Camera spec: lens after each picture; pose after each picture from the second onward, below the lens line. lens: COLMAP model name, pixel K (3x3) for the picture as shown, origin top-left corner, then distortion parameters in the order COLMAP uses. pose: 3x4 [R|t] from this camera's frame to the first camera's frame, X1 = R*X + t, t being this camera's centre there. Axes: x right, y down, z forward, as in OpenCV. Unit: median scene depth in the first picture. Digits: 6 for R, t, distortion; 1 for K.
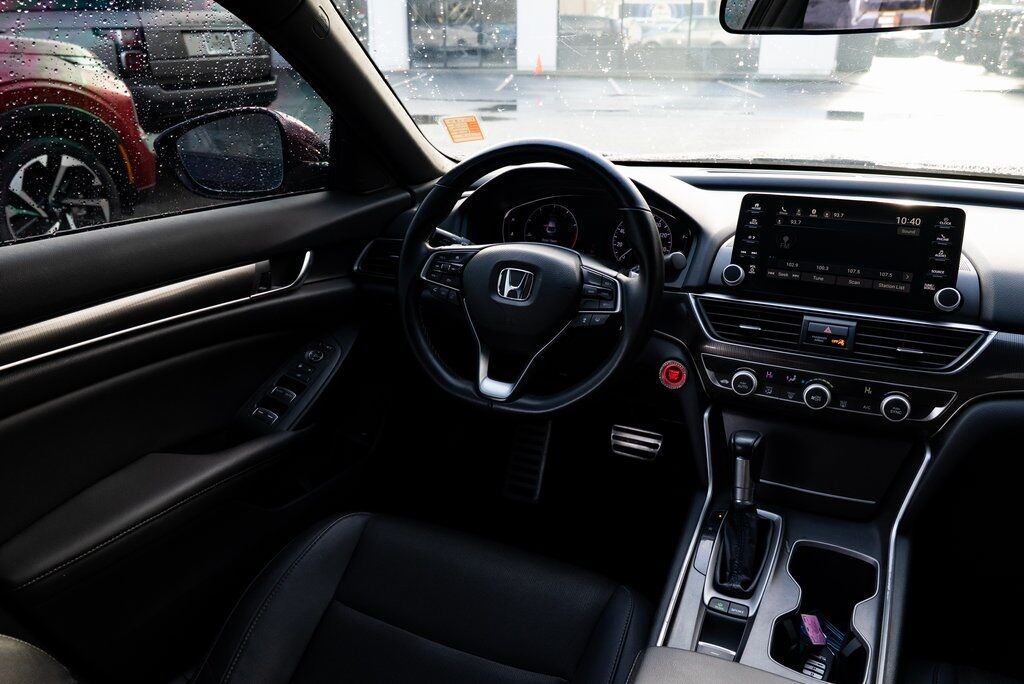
lens RADIAL K [[766.9, 0, 514.5], [0, 766.9, 340.2], [0, 0, 1]] dist [-0.016235, 0.007829]
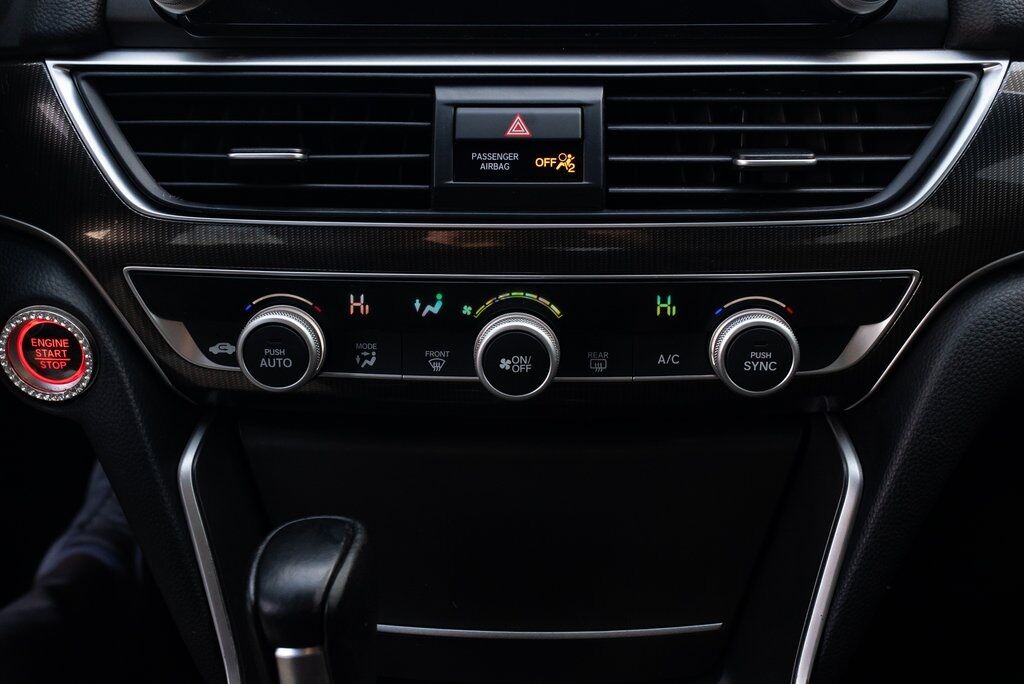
lens RADIAL K [[1020.1, 0, 512.0], [0, 1020.1, 342.0], [0, 0, 1]] dist [0.001770, 0.009118]
pose [[0.912453, -0.203947, 0.354731, 0.248854], [0.144261, 0.971606, 0.187537, -0.006735], [-0.382907, -0.119945, 0.915967, 0.624965]]
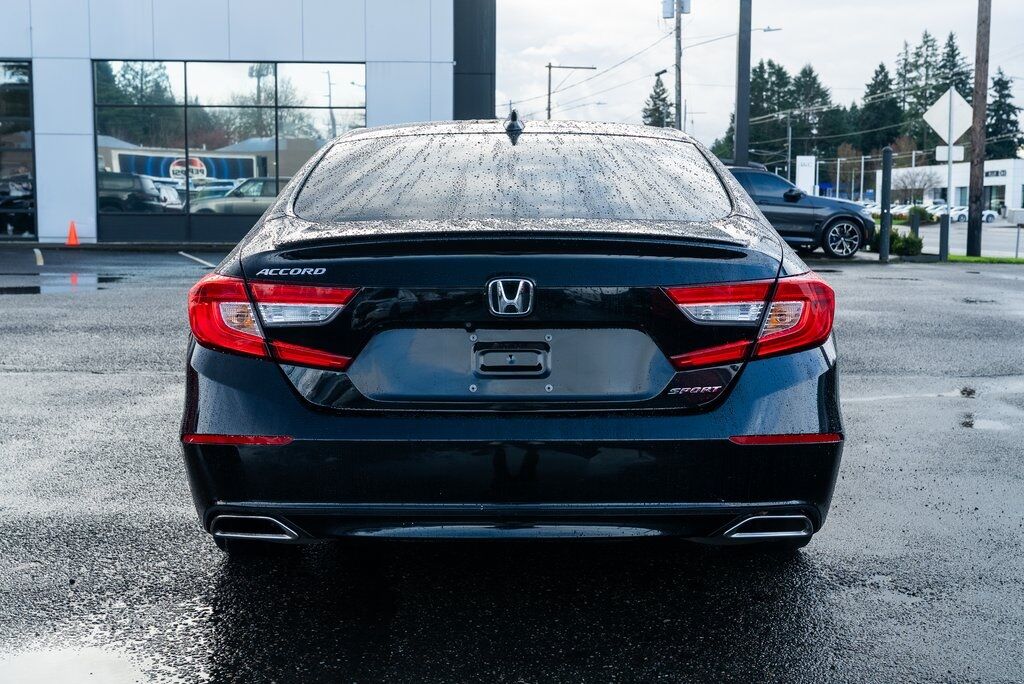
lens RADIAL K [[1269.4, 0, 512.0], [0, 1269.4, 342.0], [0, 0, 1]] dist [0.004076, 0.022320]
pose [[0.908403, -0.036999, 0.416454, -1.772870], [0.147053, 0.960707, -0.235411, 1.633562], [-0.391380, 0.275089, 0.878150, -3.892853]]
